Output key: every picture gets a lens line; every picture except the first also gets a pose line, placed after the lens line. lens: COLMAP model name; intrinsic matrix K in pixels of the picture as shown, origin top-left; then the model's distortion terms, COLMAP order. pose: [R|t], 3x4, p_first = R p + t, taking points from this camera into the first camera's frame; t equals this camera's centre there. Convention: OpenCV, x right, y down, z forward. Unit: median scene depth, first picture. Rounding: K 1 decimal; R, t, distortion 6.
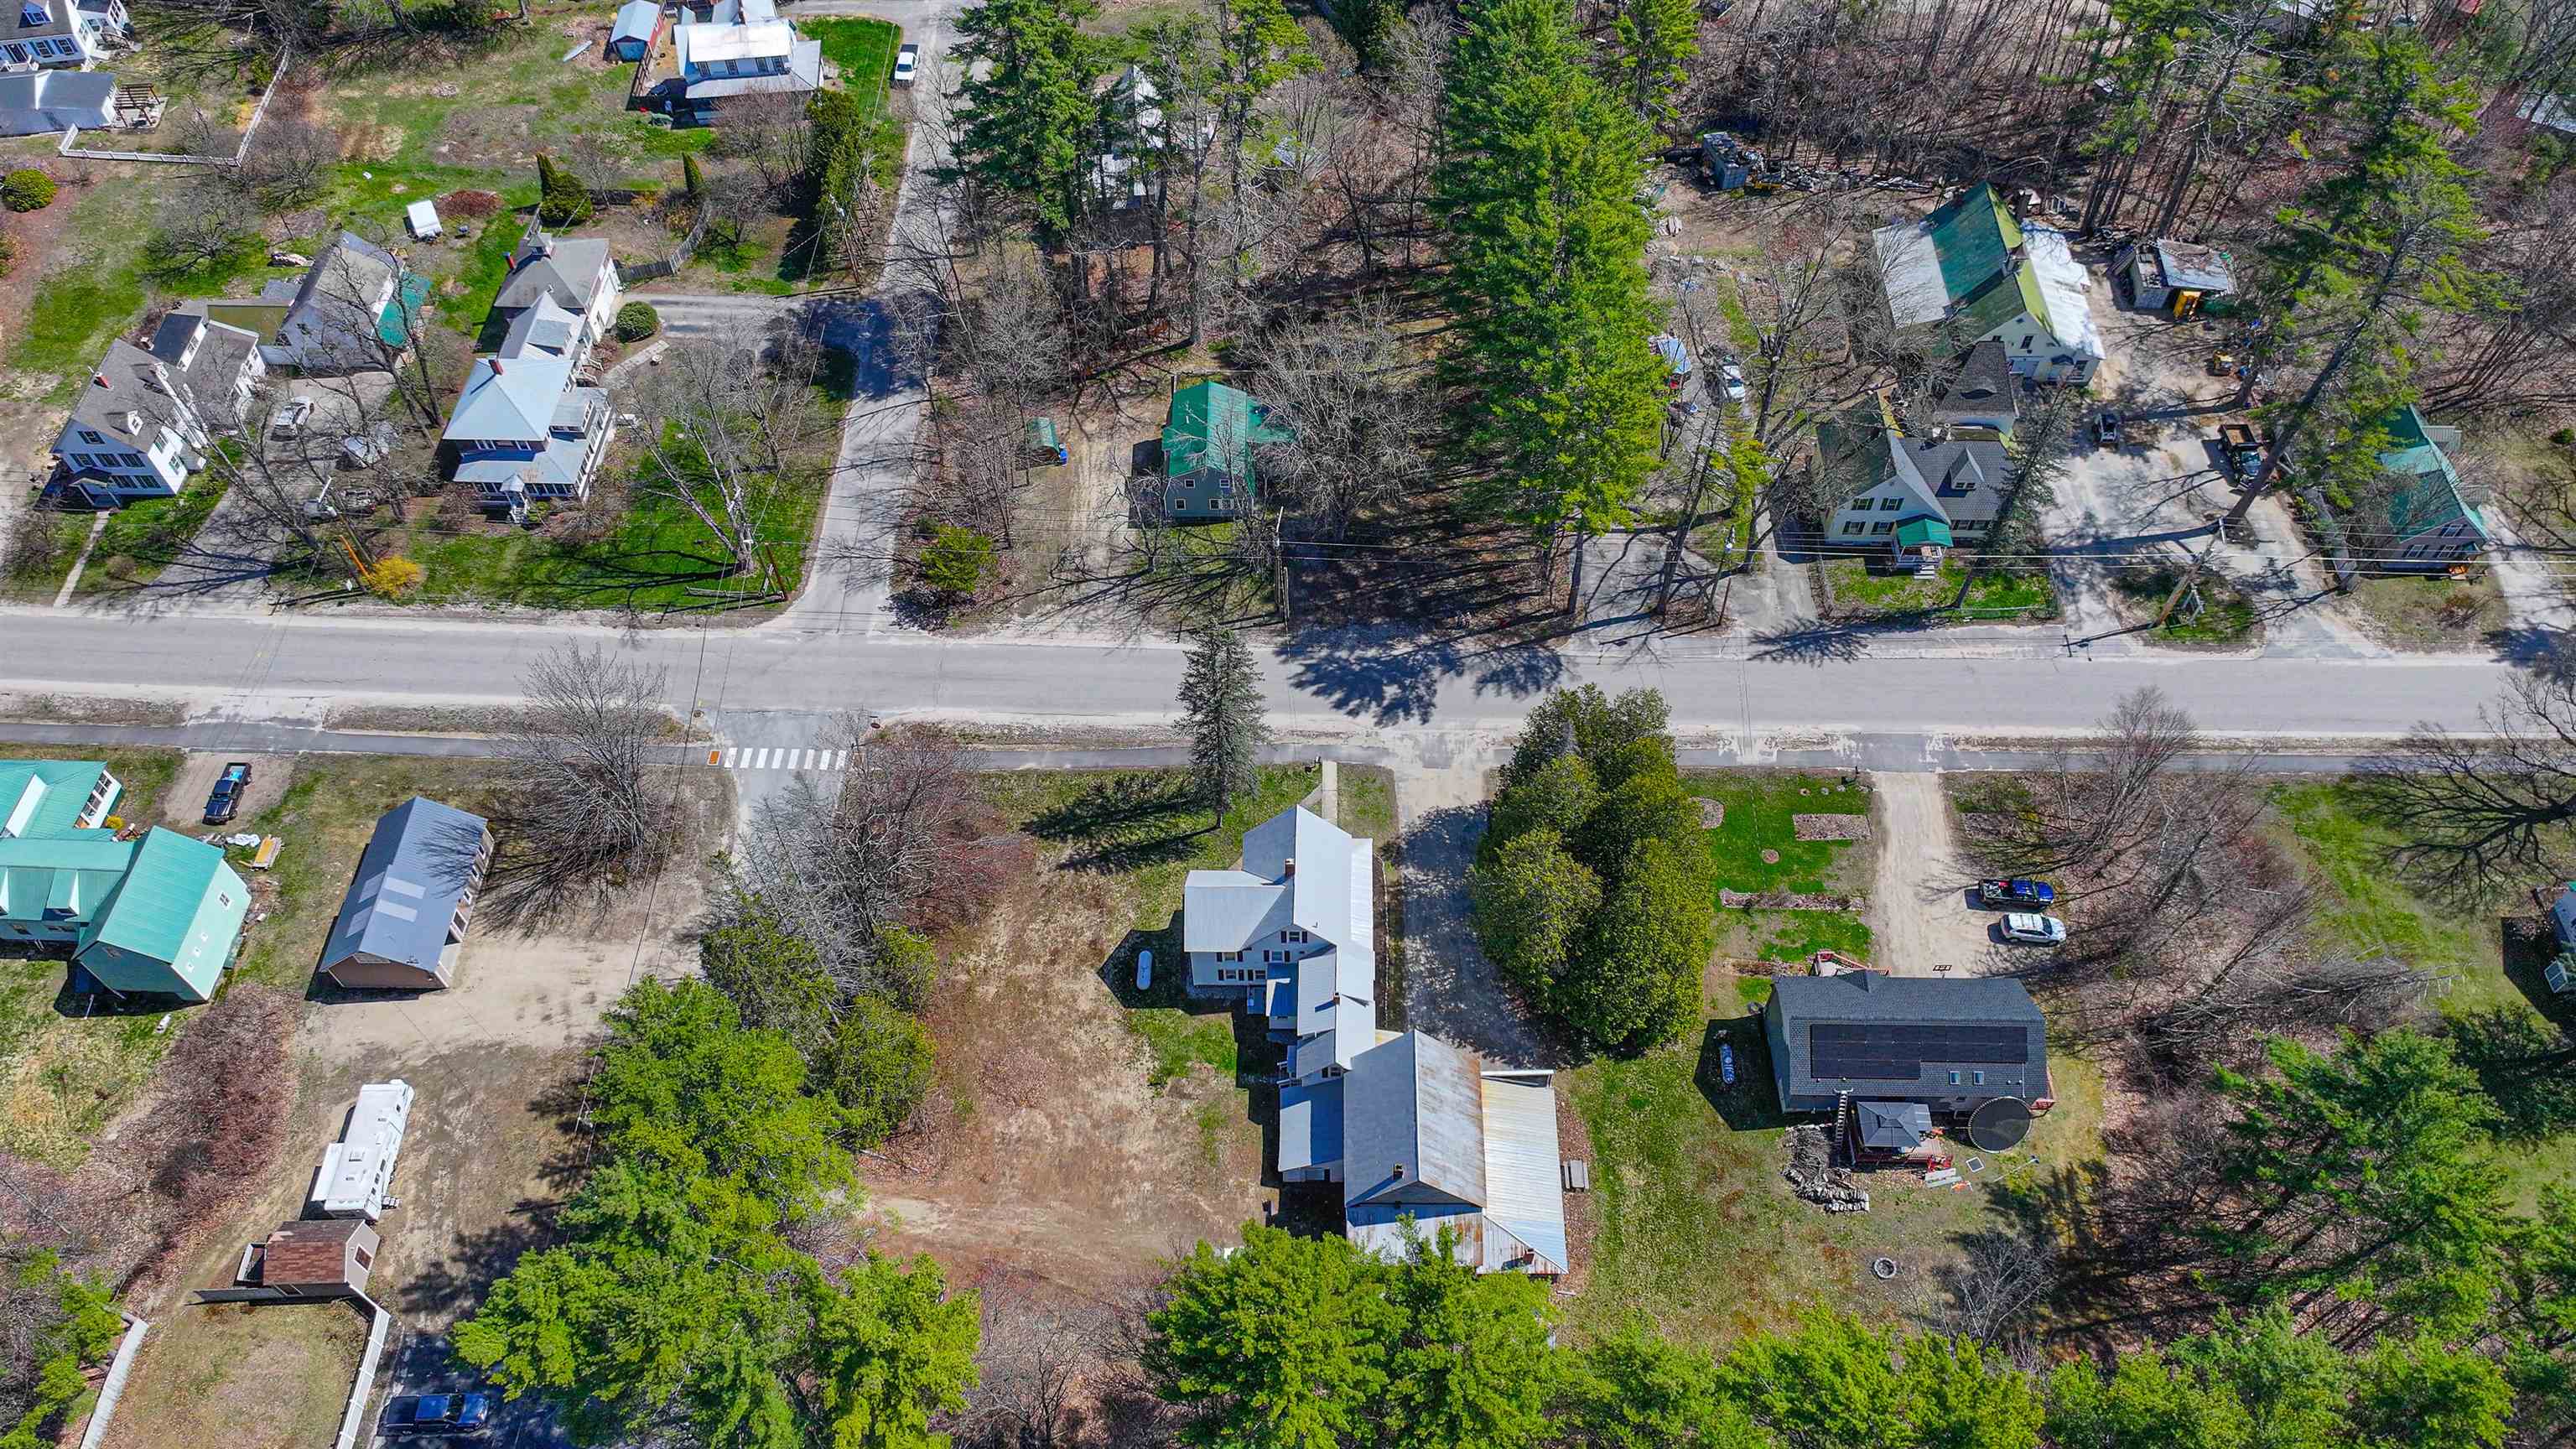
lens RADIAL K [[1815.0, 0, 1300.7], [0, 1815.0, 723.5], [0, 0, 1]] dist [0.000851, 0.014674]
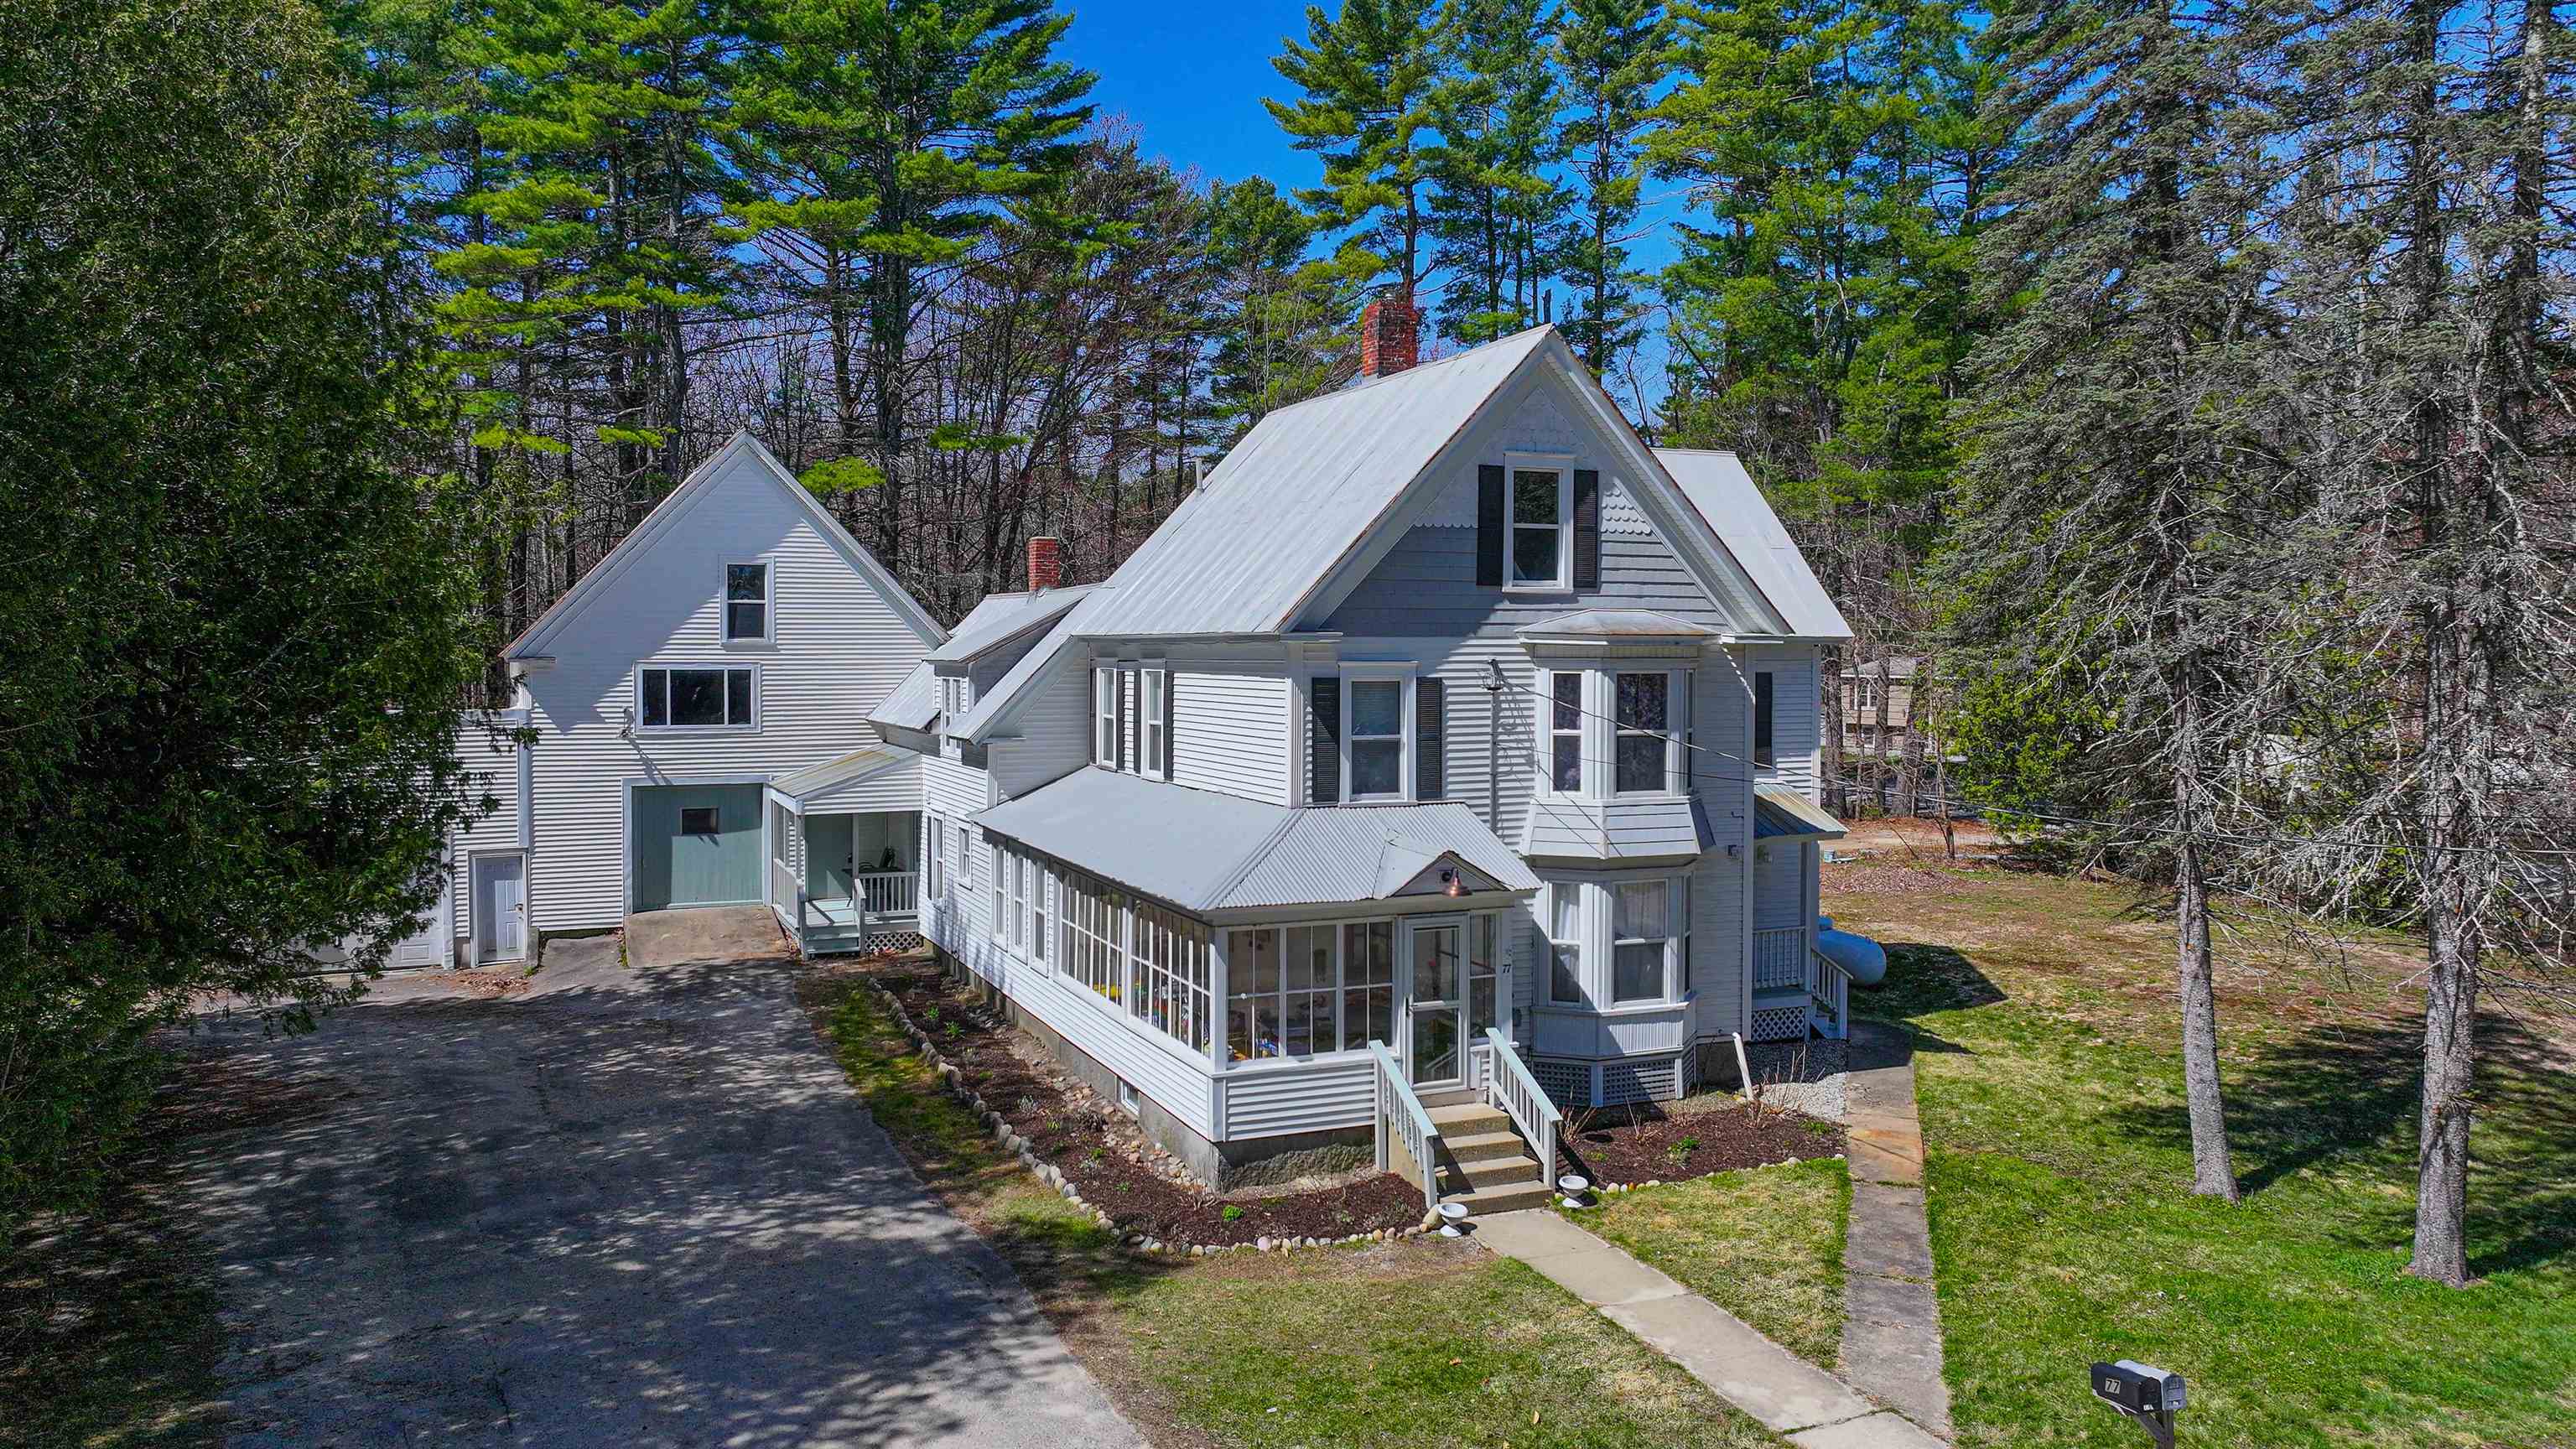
lens RADIAL K [[1815.0, 0, 1293.2], [0, 1815.0, 722.0], [0, 0, 1]] dist [0.000851, 0.014674]
pose [[-0.911836, 0.021130, -0.410009, 0.090330], [-0.331903, 0.549878, 0.766469, -0.059143], [0.241650, 0.834978, -0.494386, 1.043640]]
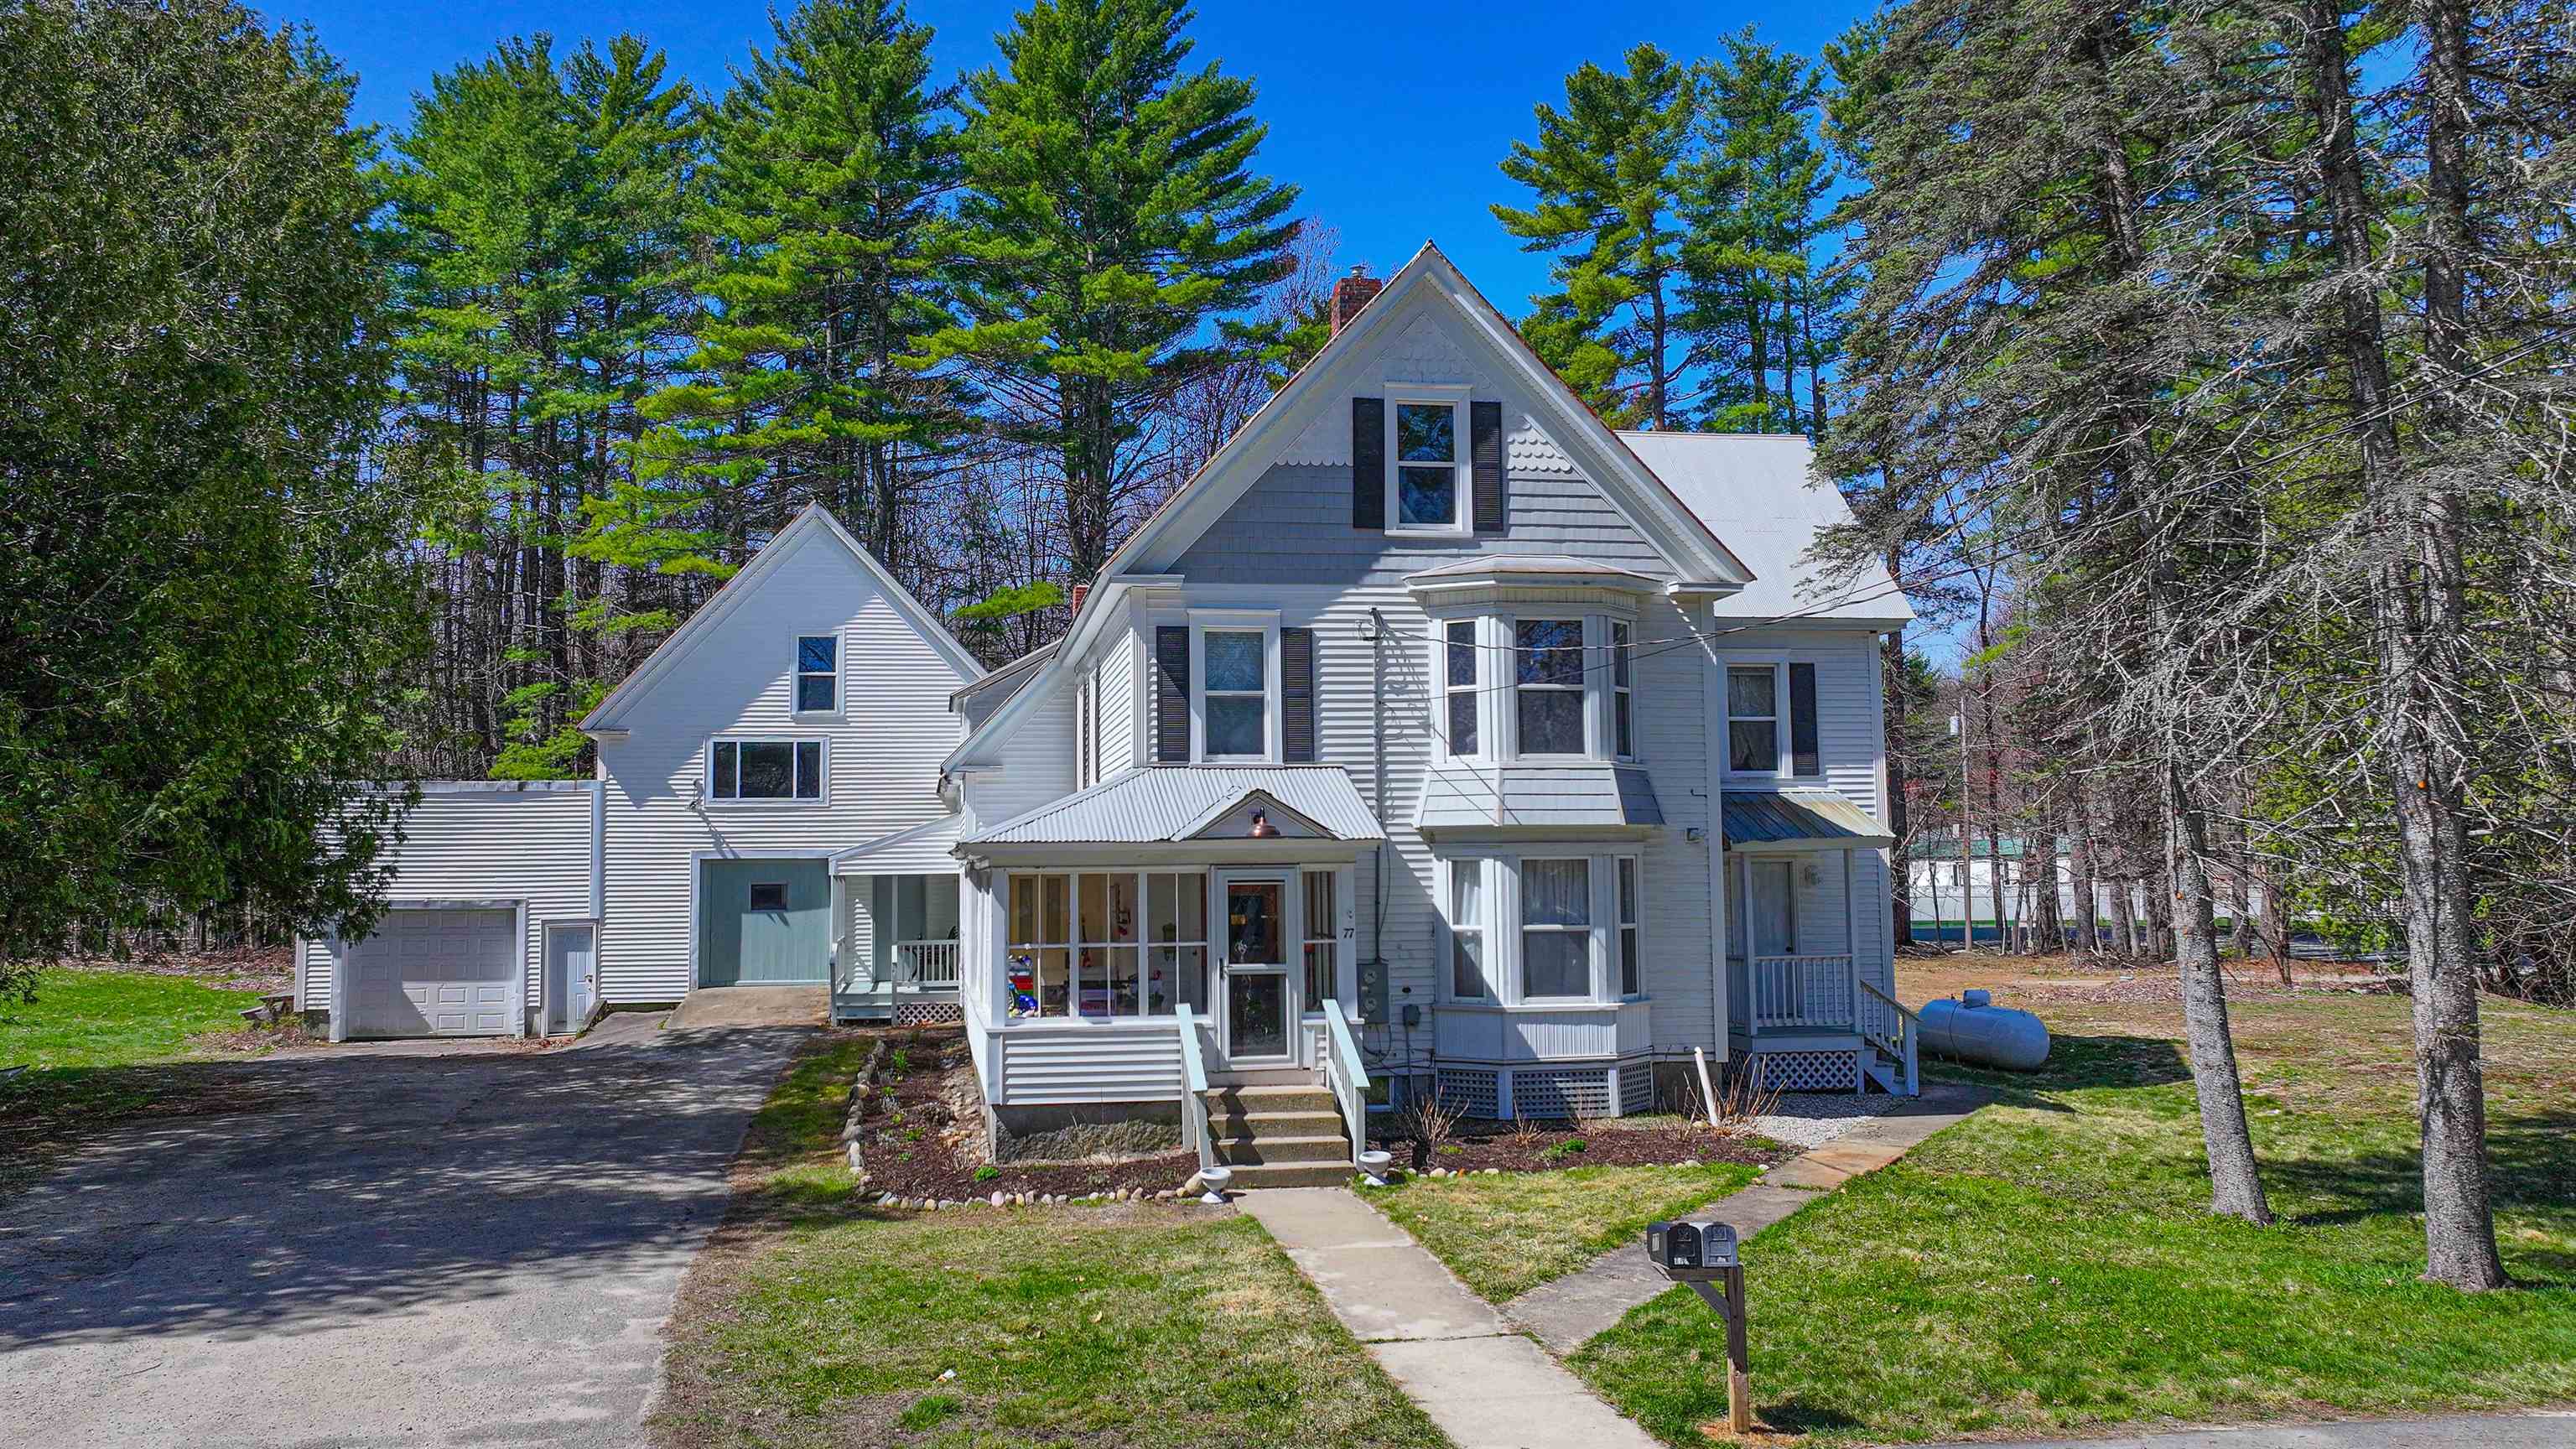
lens RADIAL K [[1955.3, 0, 1215.4], [0, 1955.3, 709.9], [0, 0, 1]] dist [0.007827, -0.006980]
pose [[-0.986173, 0.002476, -0.165701, 0.043926], [-0.124400, 0.649550, 0.750073, -0.054852], [0.109489, 0.760315, -0.640260, 1.069915]]
